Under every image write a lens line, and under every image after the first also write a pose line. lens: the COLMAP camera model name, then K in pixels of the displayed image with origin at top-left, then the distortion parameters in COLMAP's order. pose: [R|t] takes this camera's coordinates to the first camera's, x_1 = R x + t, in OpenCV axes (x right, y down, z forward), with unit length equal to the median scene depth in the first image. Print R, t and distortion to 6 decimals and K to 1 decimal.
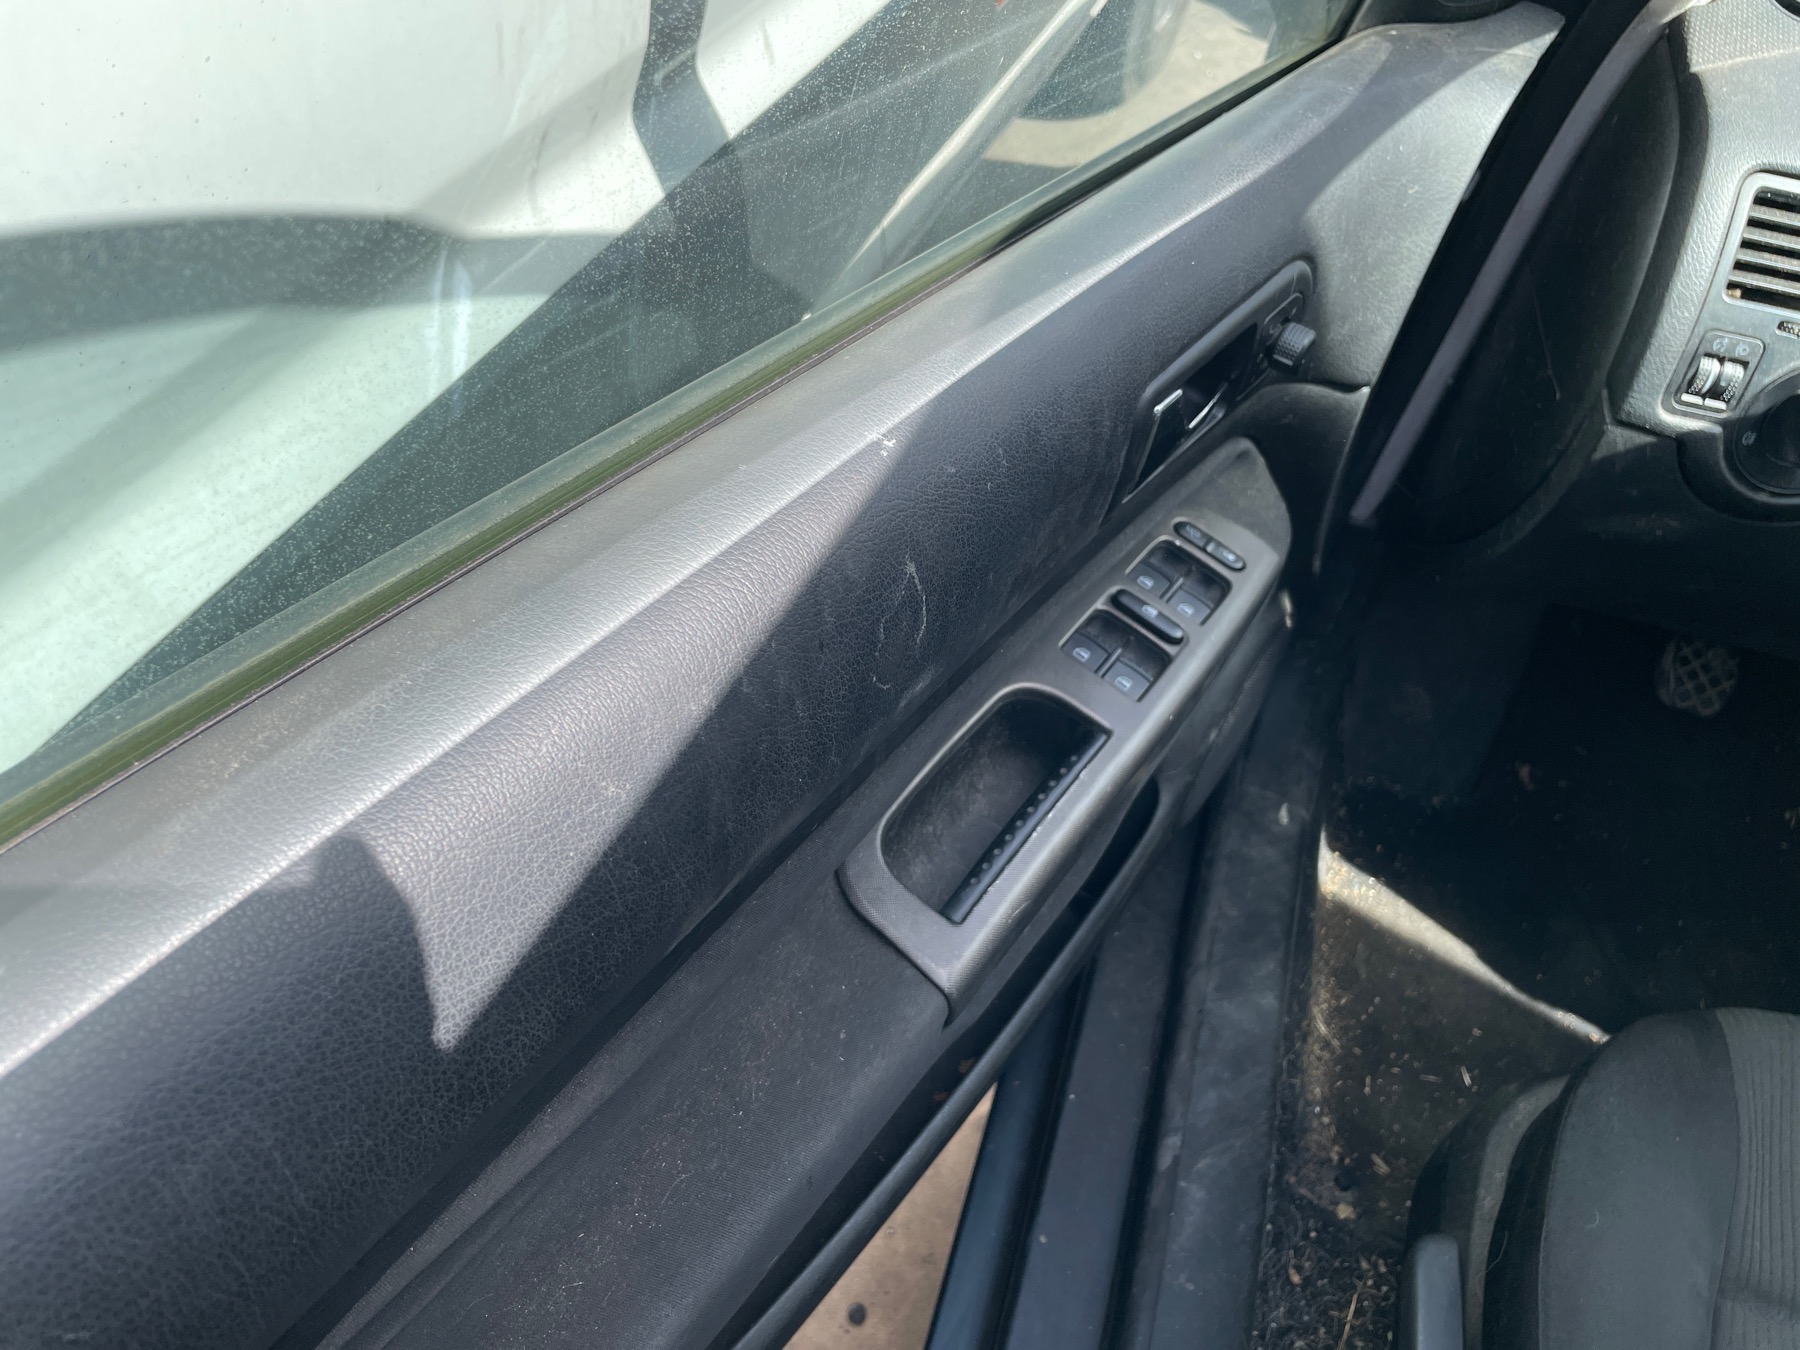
lens RADIAL K [[1355.4, 0, 906.6], [0, 1355.4, 677.7], [0, 0, 1]] dist [0.046759, -0.058816]
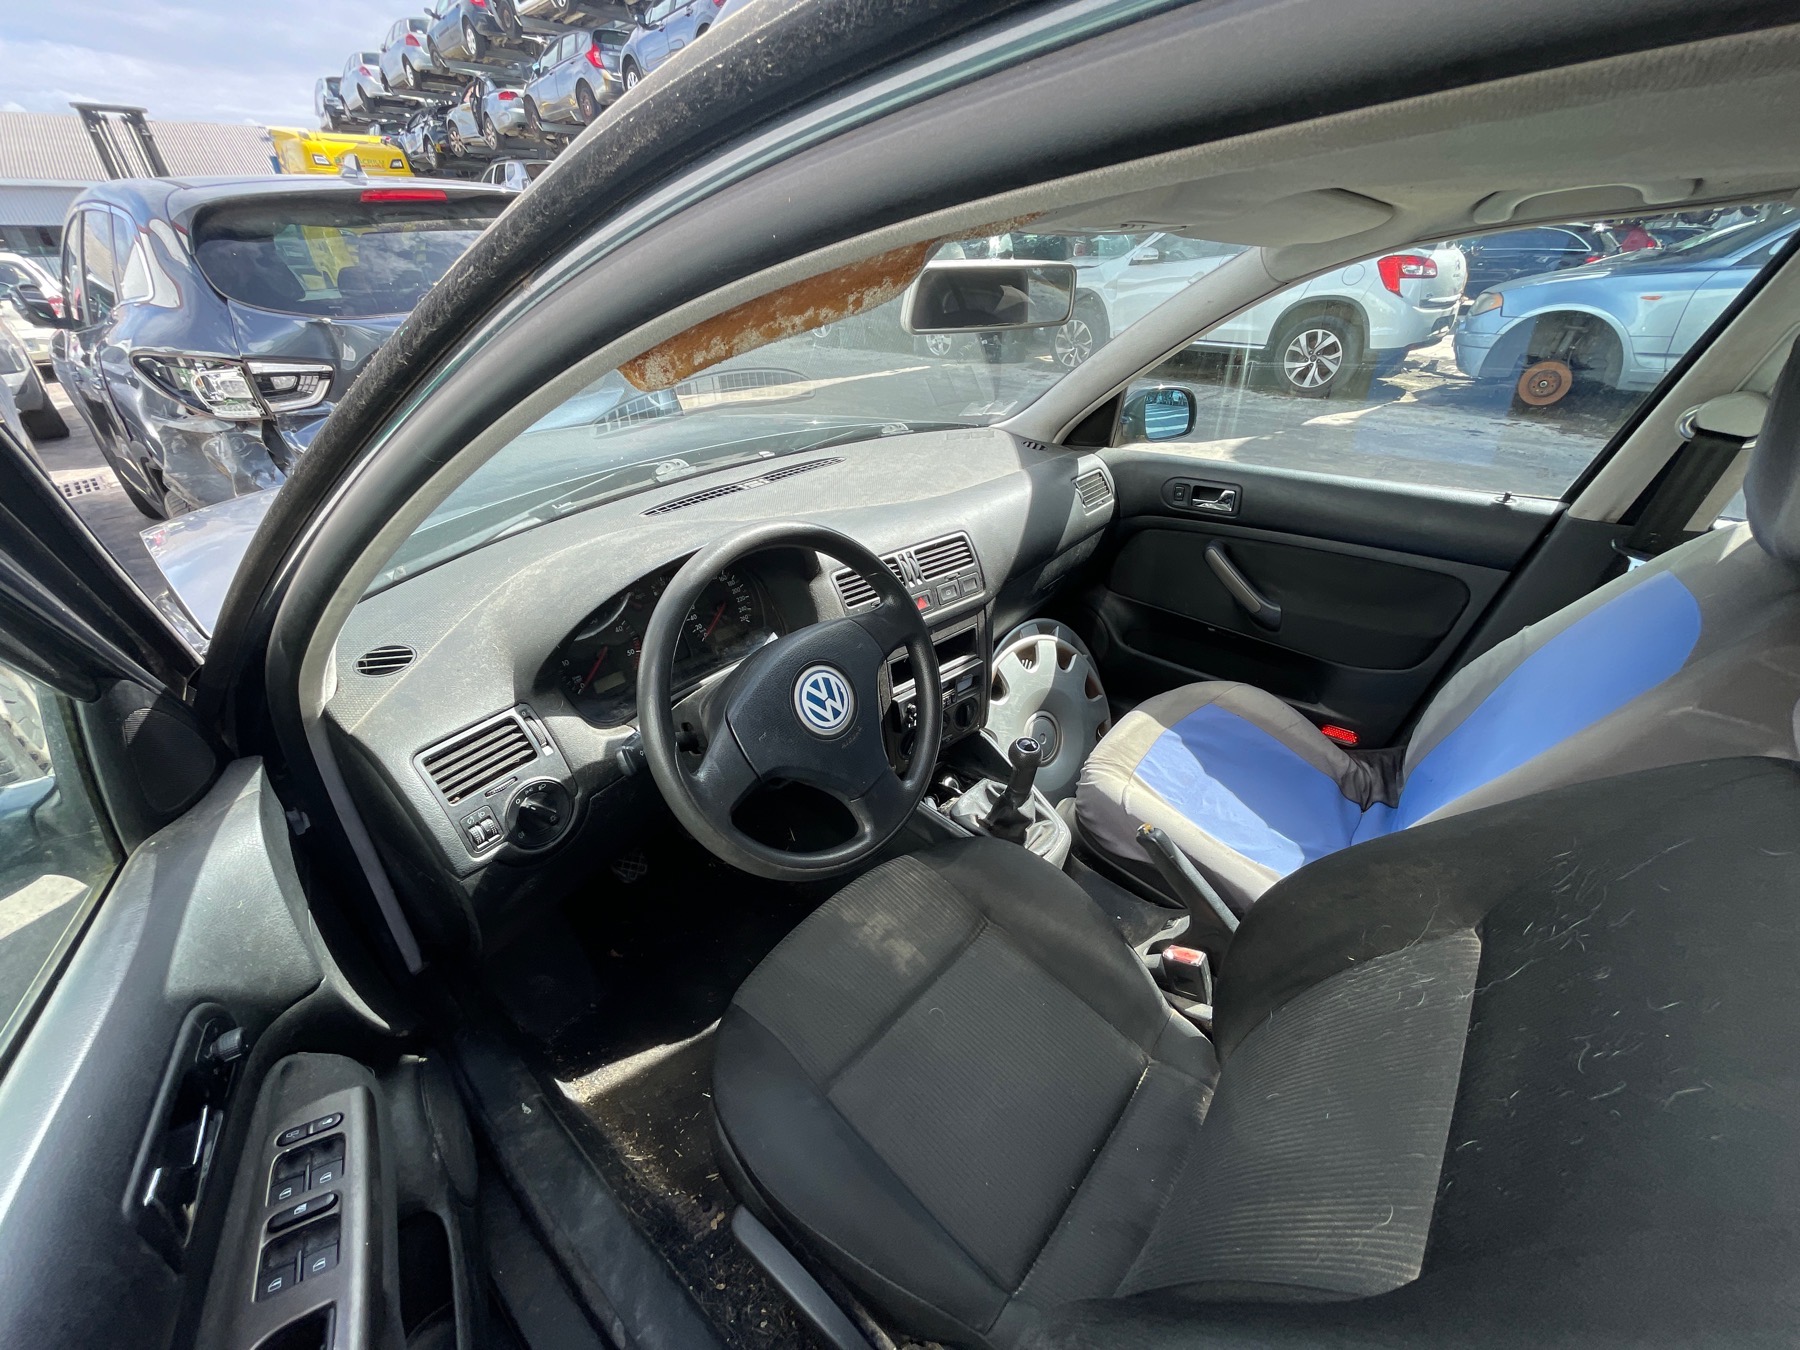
lens RADIAL K [[718.4, 0, 898.7], [0, 718.4, 673.6], [0, 0, 1]] dist [-0.000887, -0.000194]
pose [[0.399505, -0.574291, 0.714553, 0.205656], [0.727696, 0.672720, 0.133816, -0.068516], [-0.557543, 0.466517, 0.686664, -0.178056]]
